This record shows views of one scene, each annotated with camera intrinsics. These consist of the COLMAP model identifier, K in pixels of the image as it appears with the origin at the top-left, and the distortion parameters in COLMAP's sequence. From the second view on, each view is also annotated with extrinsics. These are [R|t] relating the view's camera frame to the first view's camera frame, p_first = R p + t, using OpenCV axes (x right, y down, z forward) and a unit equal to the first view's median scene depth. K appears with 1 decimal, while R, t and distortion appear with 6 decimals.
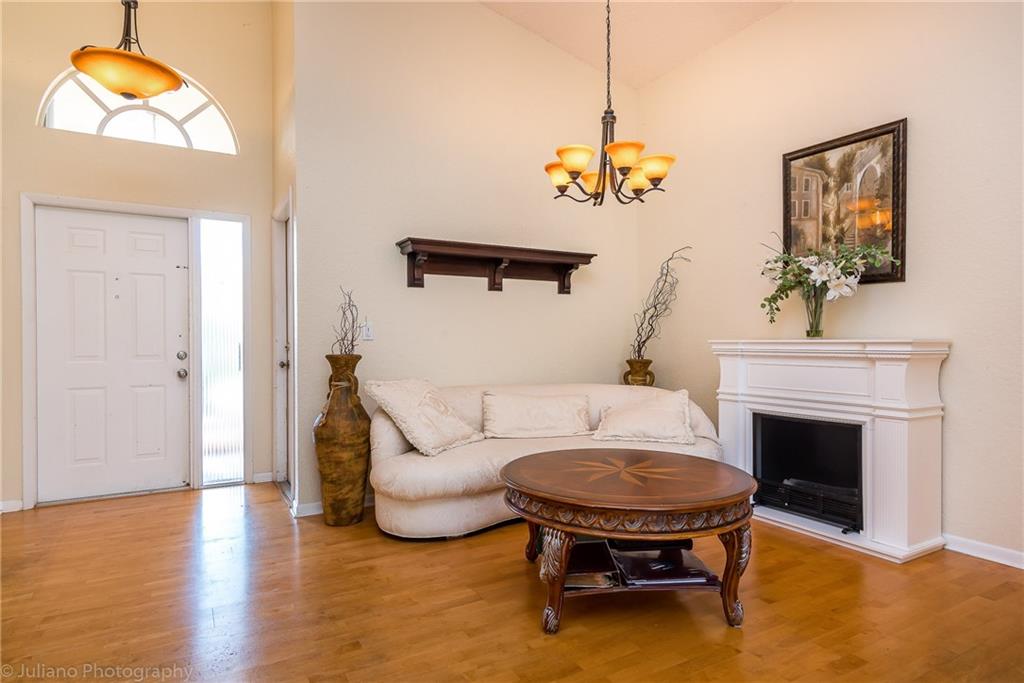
lens RADIAL K [[573.7, 0, 512.0], [0, 573.7, 341.5], [0, 0, 1]] dist [0.000999, -0.000413]
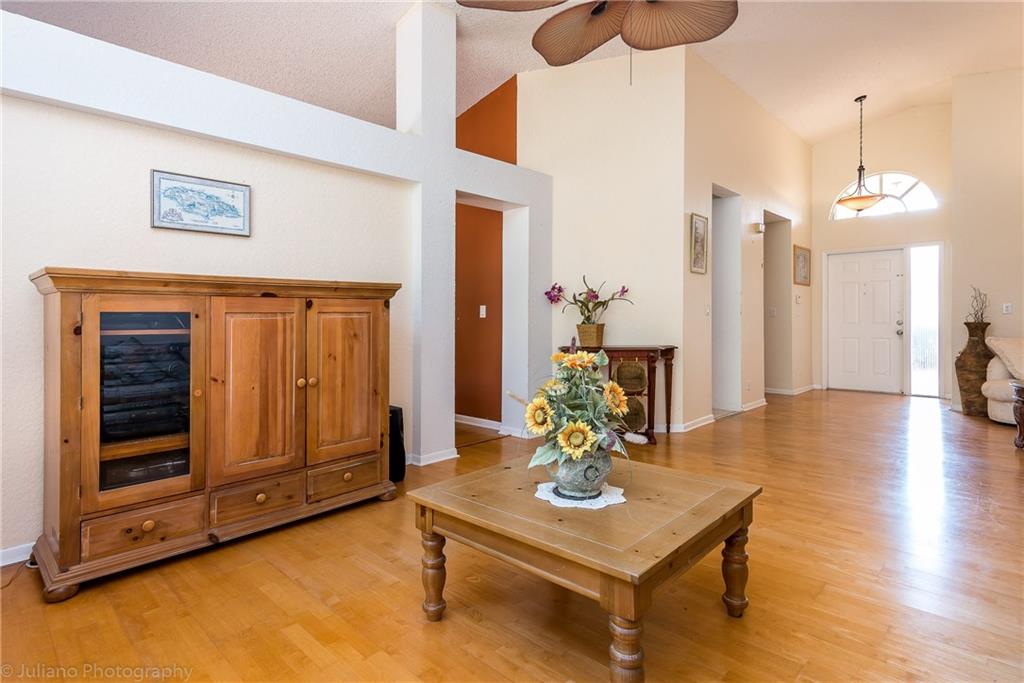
lens RADIAL K [[508.9, 0, 527.2], [0, 508.9, 326.8], [0, 0, 1]] dist [0.038590, -0.000150]
pose [[0.302102, 0.020802, -0.953049, 0.761482], [-0.000376, 0.999764, 0.021703, 0.002491], [0.953276, -0.006199, 0.302038, -0.754034]]
